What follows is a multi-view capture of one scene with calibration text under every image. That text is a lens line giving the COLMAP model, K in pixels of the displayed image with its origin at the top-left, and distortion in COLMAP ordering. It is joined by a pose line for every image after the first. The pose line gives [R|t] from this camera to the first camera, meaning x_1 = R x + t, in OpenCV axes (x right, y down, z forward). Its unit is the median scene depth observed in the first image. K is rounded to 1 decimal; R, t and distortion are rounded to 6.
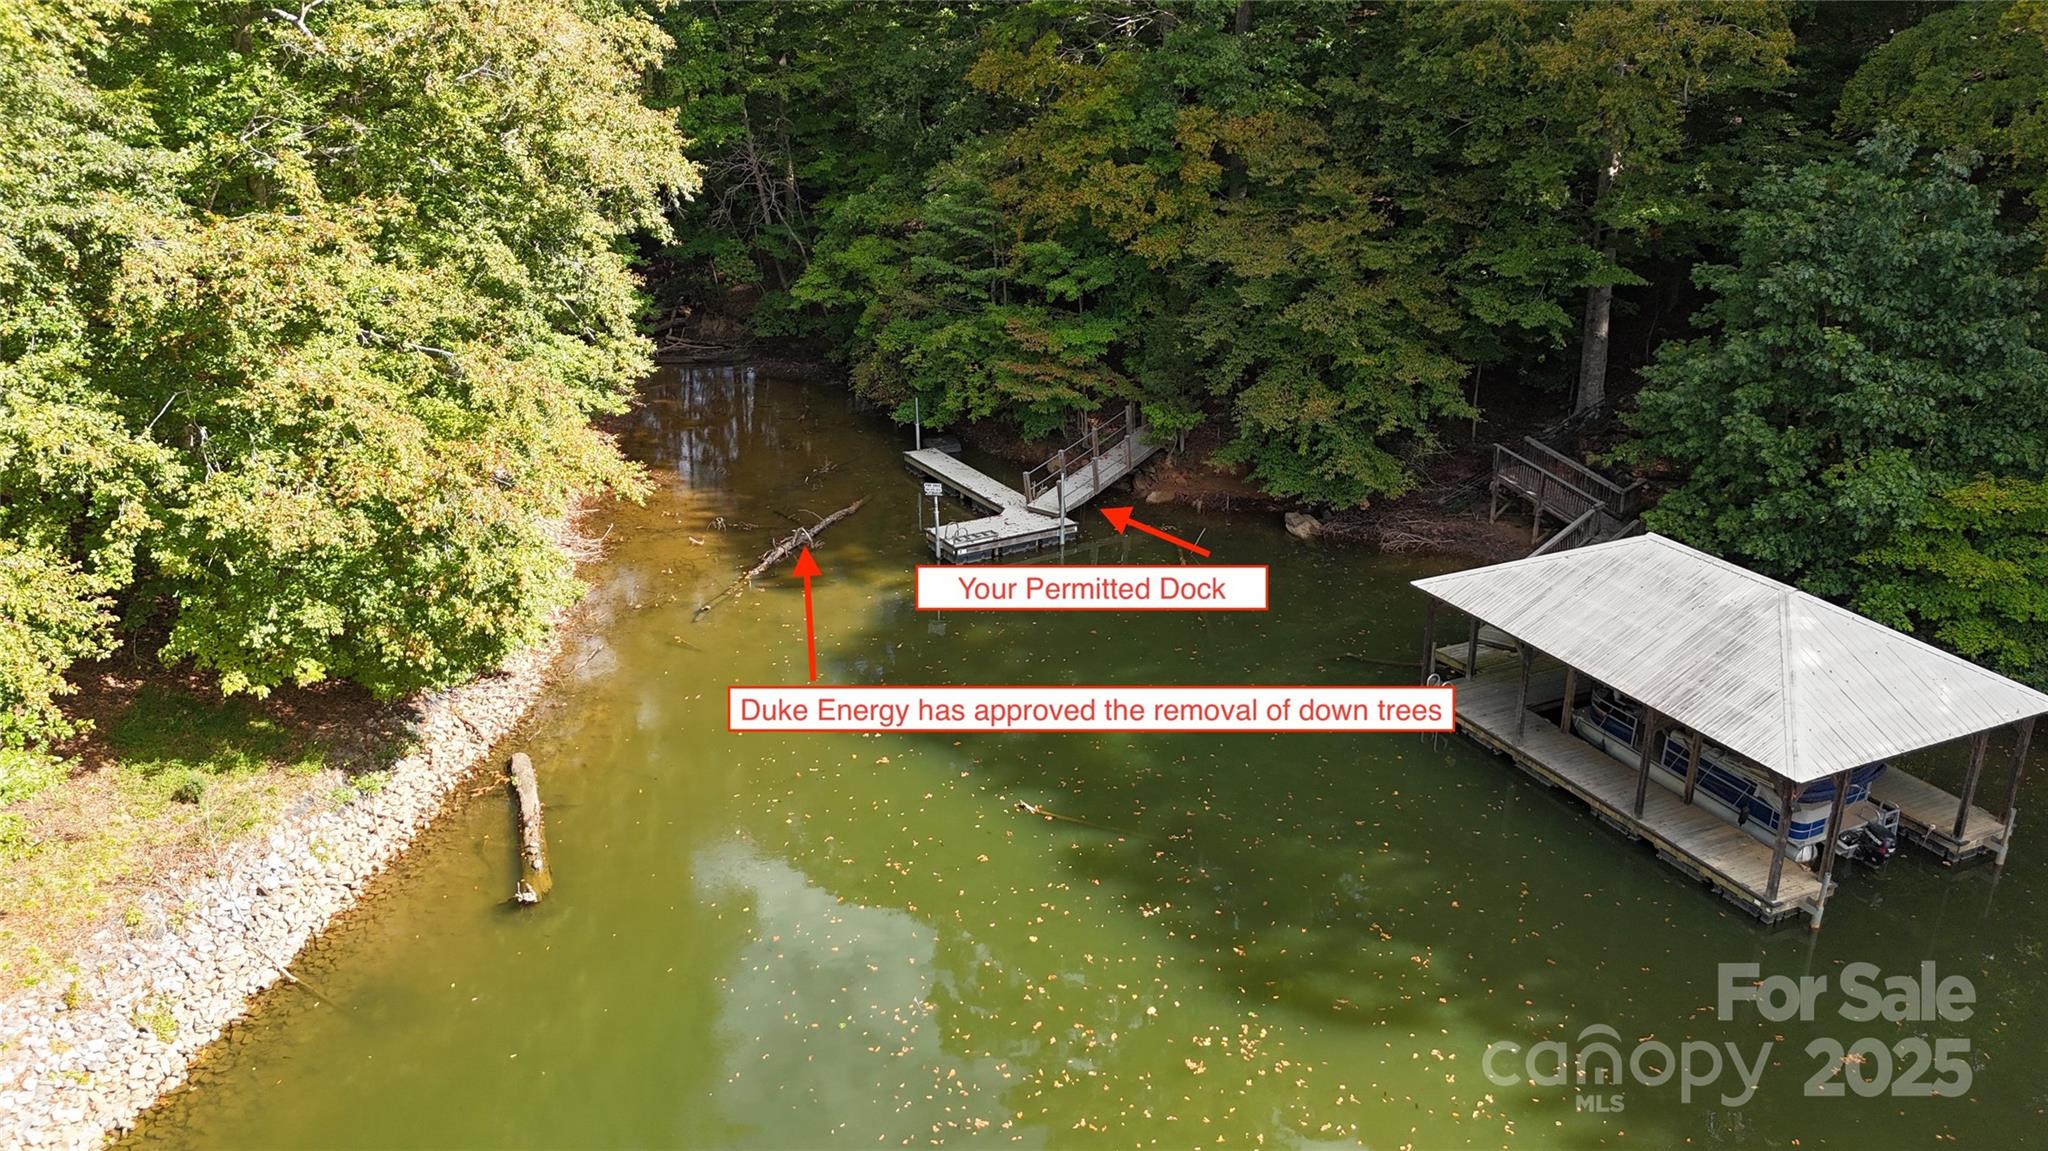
lens RADIAL K [[1489.7, 0, 1022.6], [0, 1489.7, 572.8], [0, 0, 1]] dist [-0.009132, 0.001070]
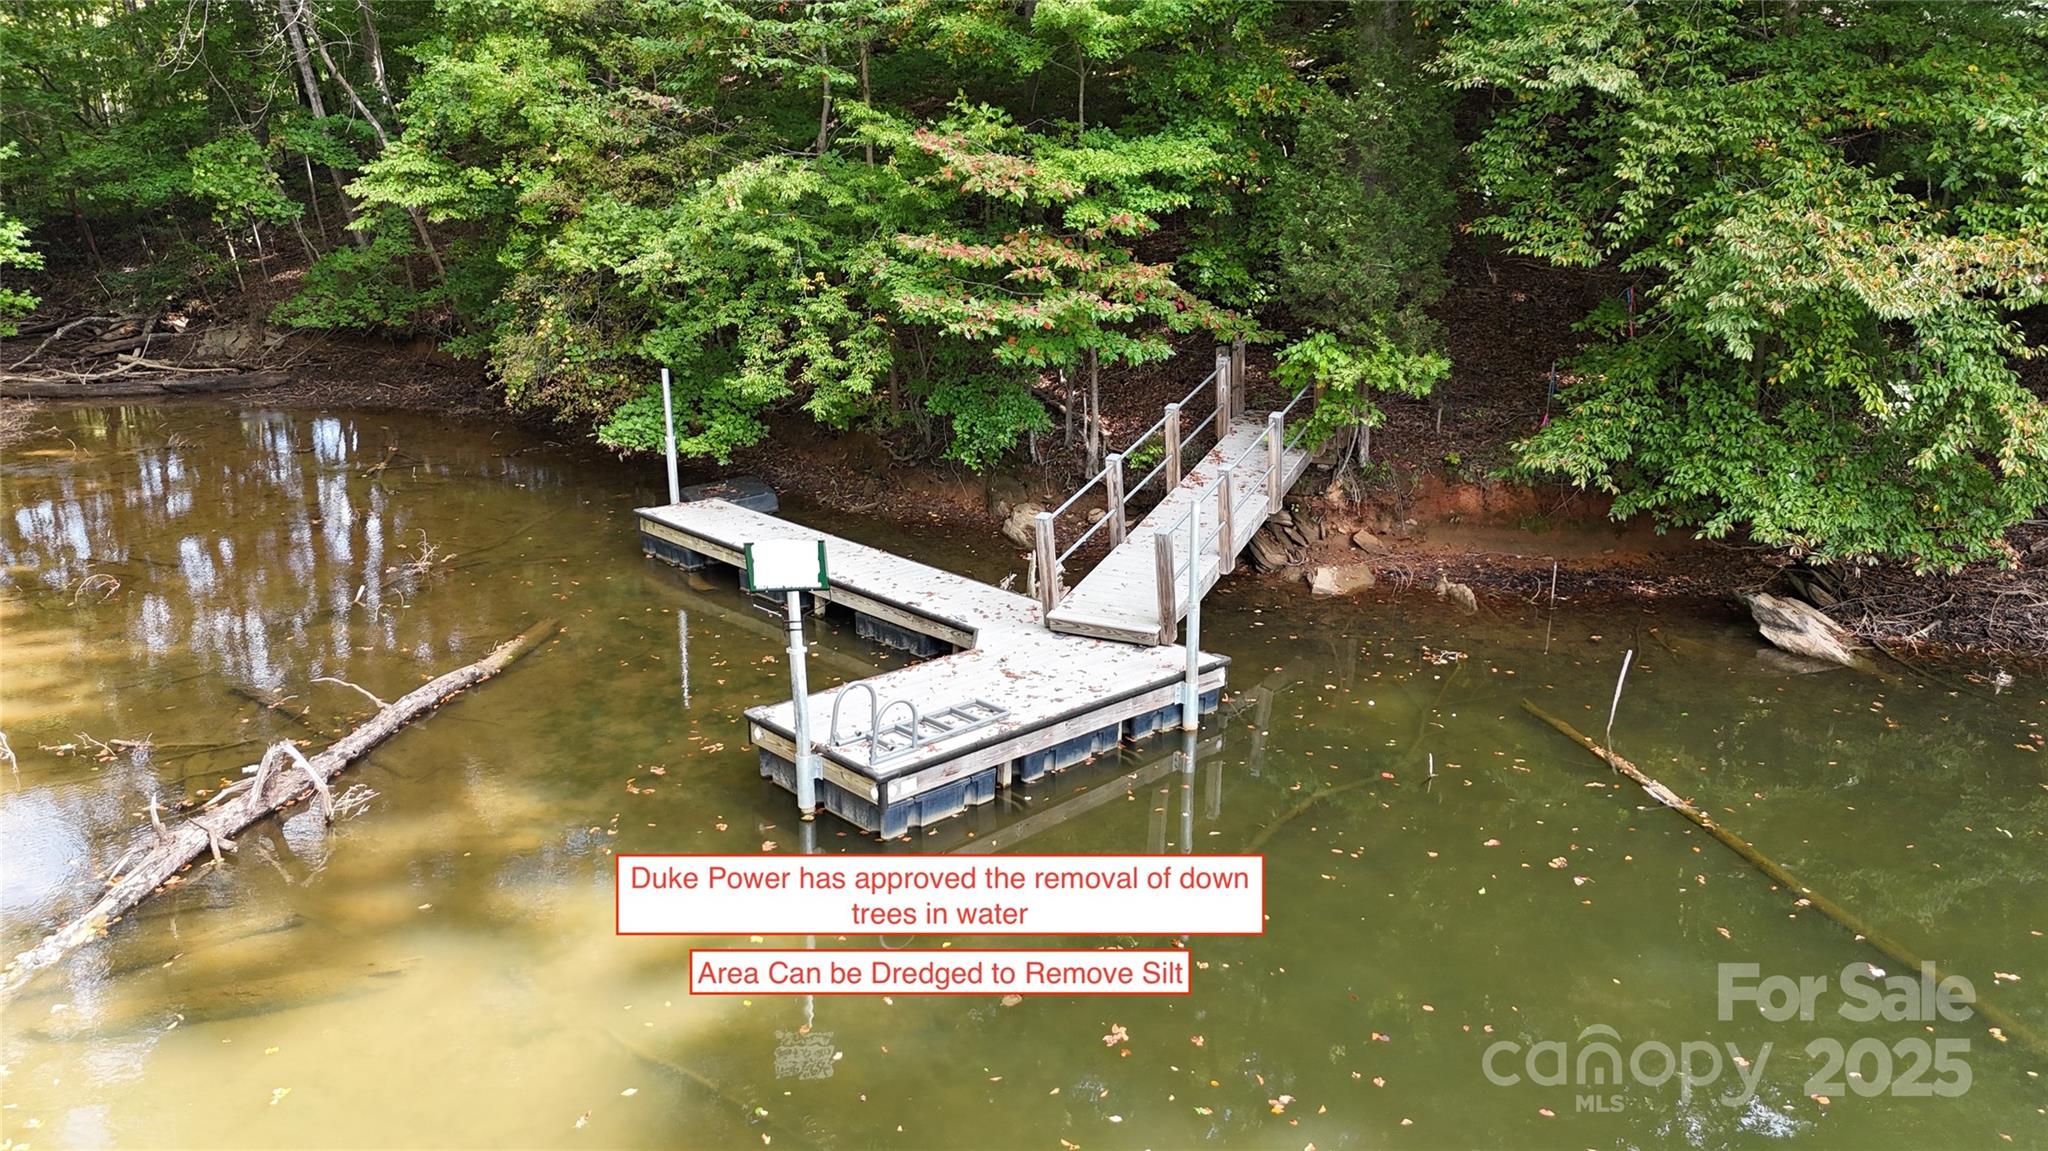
lens RADIAL K [[1489.7, 0, 1024.3], [0, 1489.7, 584.1], [0, 0, 1]] dist [-0.009132, 0.001070]
pose [[0.978216, -0.057547, 0.199452, -0.063494], [0.076155, 0.993301, -0.086912, -0.022932], [-0.193114, 0.100208, 0.976046, 0.644328]]
